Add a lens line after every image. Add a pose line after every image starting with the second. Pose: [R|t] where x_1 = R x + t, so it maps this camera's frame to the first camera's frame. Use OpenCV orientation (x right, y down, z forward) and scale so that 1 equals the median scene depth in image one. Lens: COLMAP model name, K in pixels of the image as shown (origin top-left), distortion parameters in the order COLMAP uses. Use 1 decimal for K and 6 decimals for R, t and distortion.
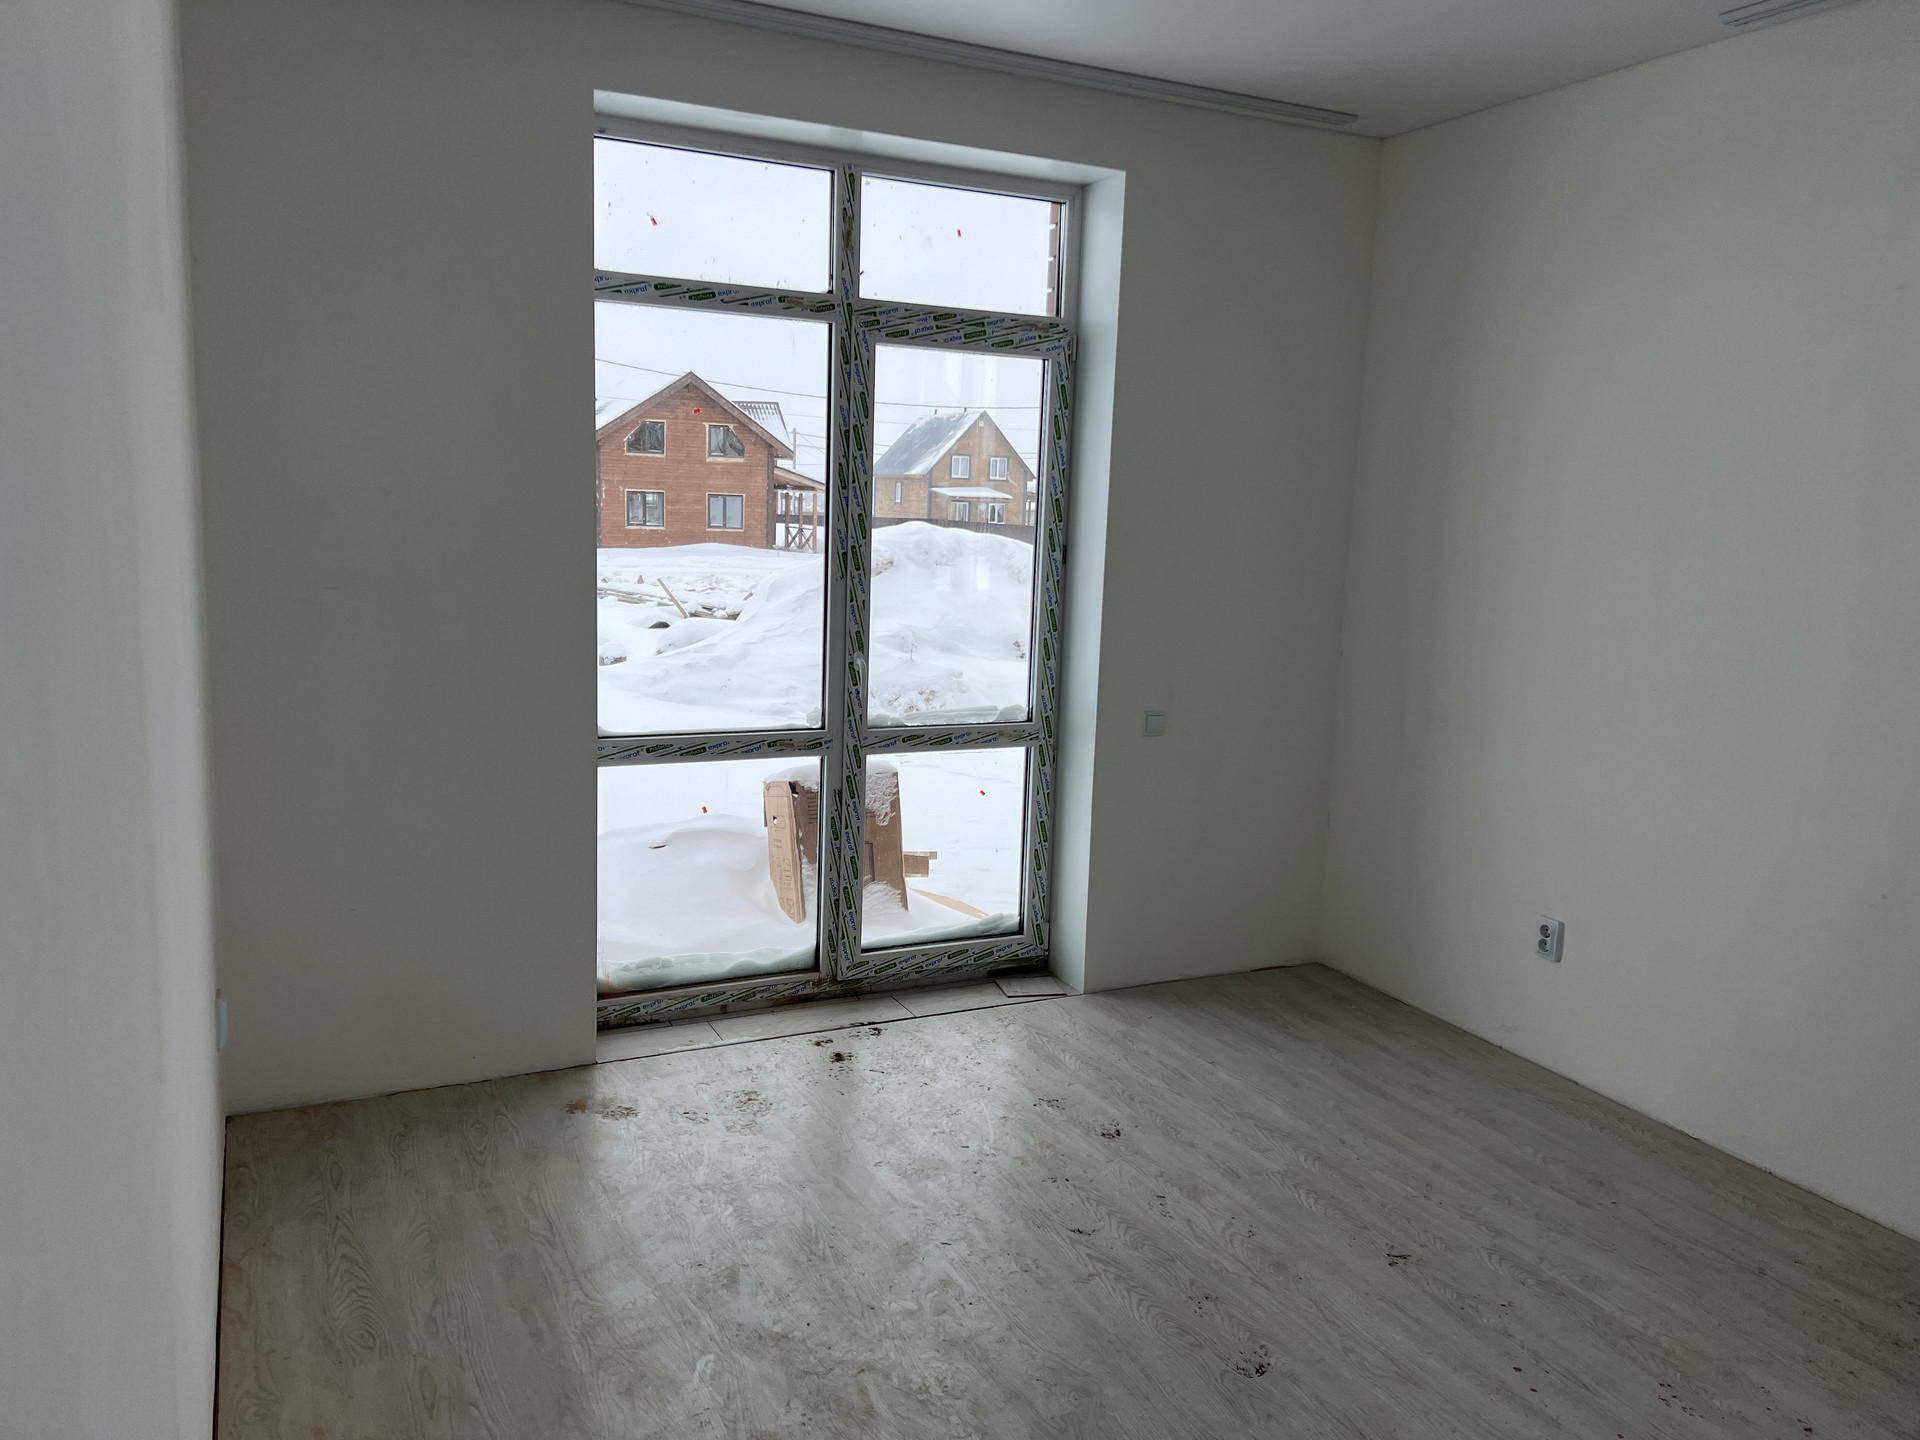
lens RADIAL K [[1430.3, 0, 952.7], [0, 1430.3, 711.6], [0, 0, 1]] dist [0.089354, -0.108427]
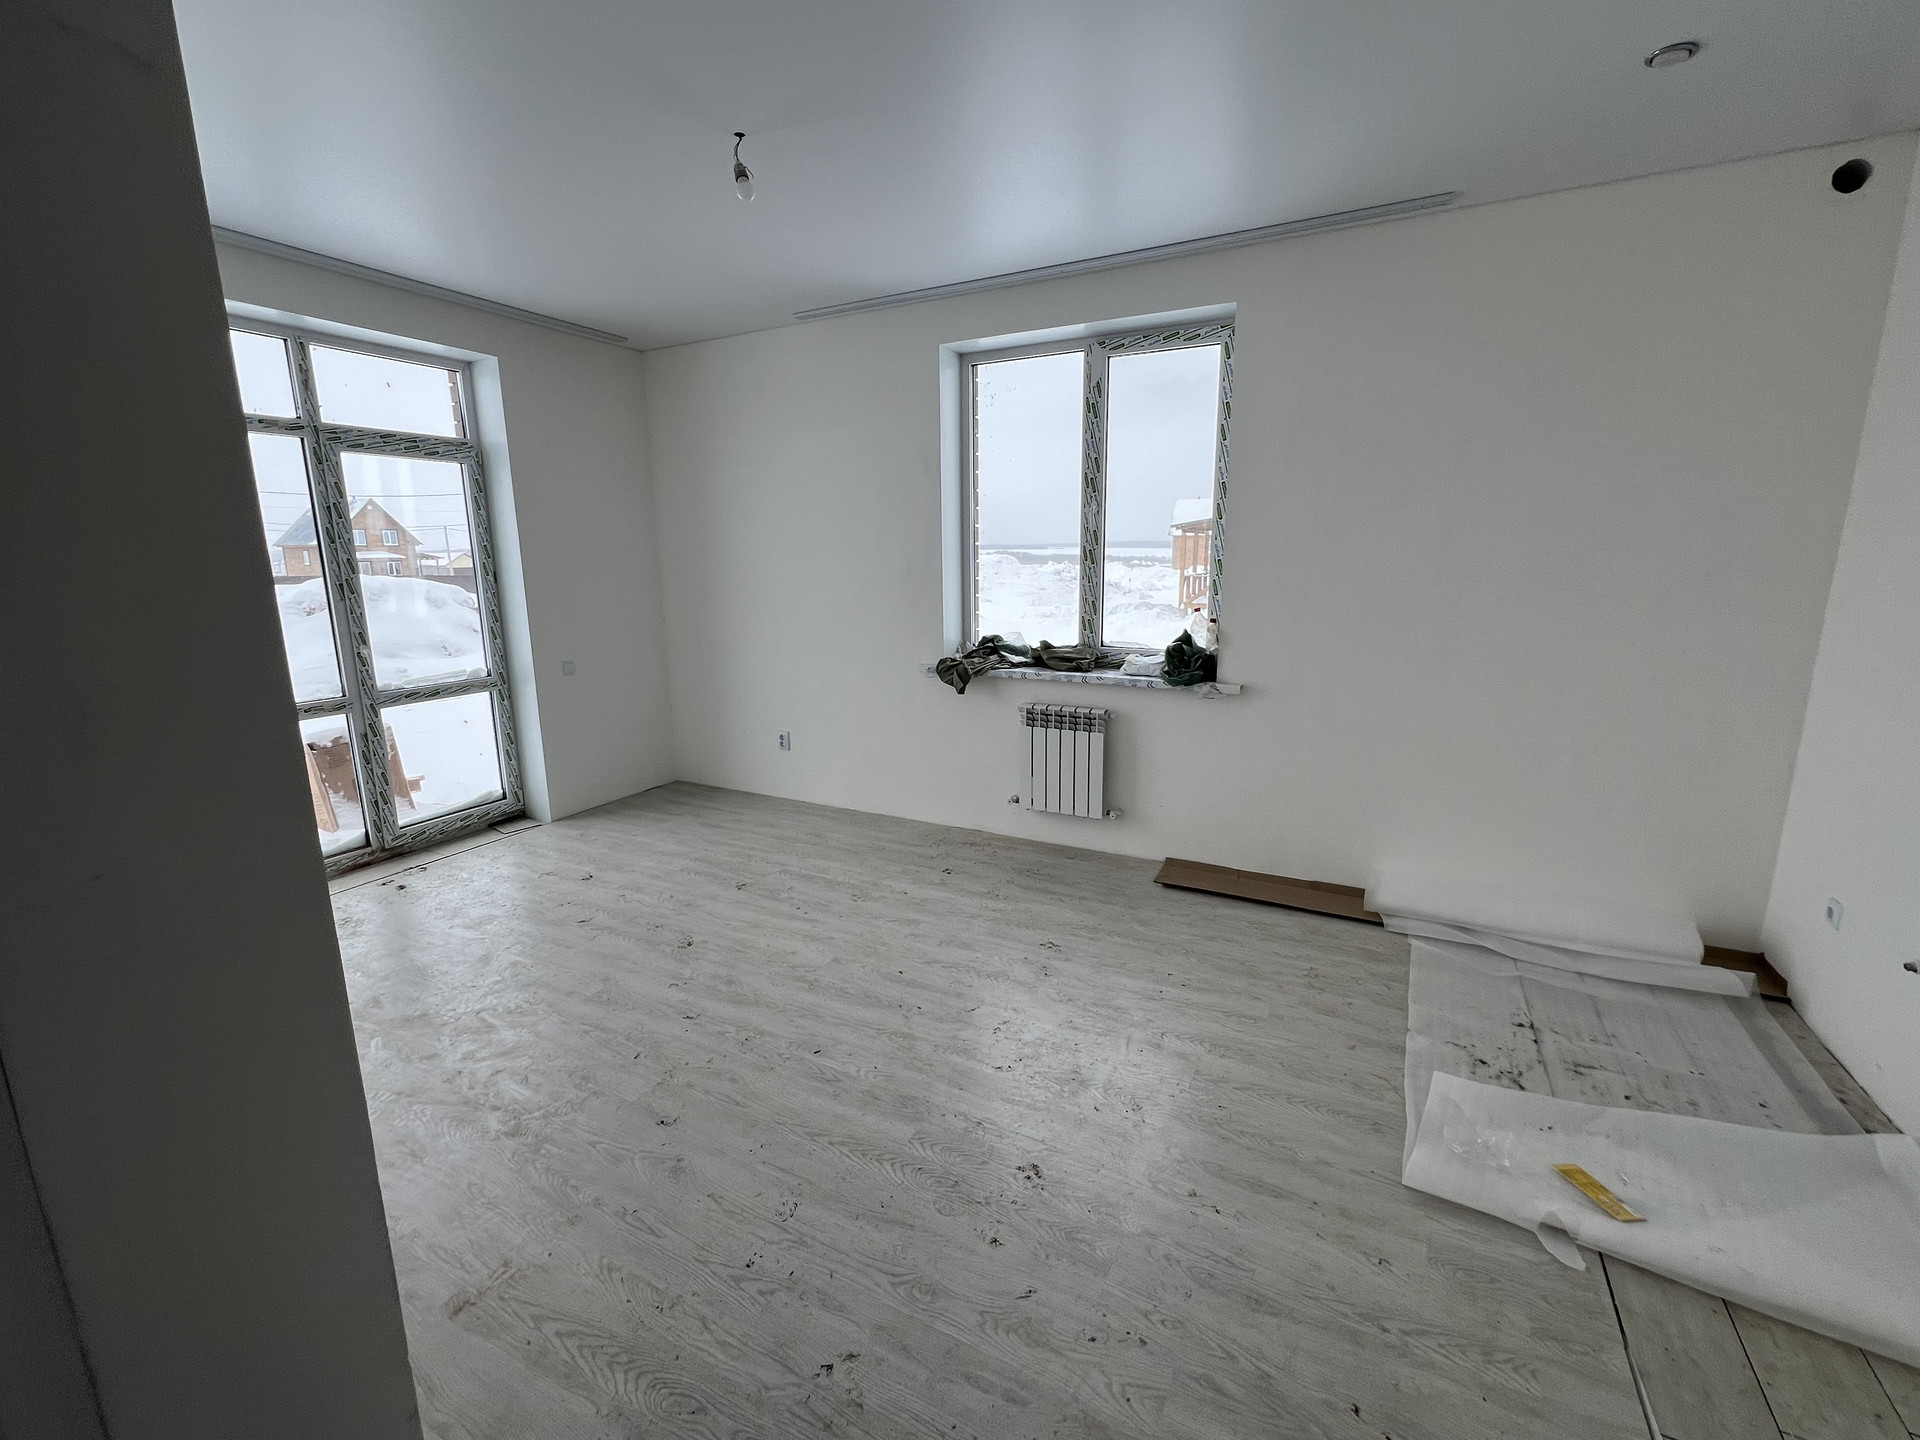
lens RADIAL K [[808.0, 0, 956.1], [0, 808.0, 713.2], [0, 0, 1]] dist [0.000458, -0.000808]
pose [[0.805039, -0.160074, 0.571218, -0.060781], [0.128079, 0.987096, 0.096109, 0.031281], [-0.579231, -0.004211, 0.815152, -0.124995]]
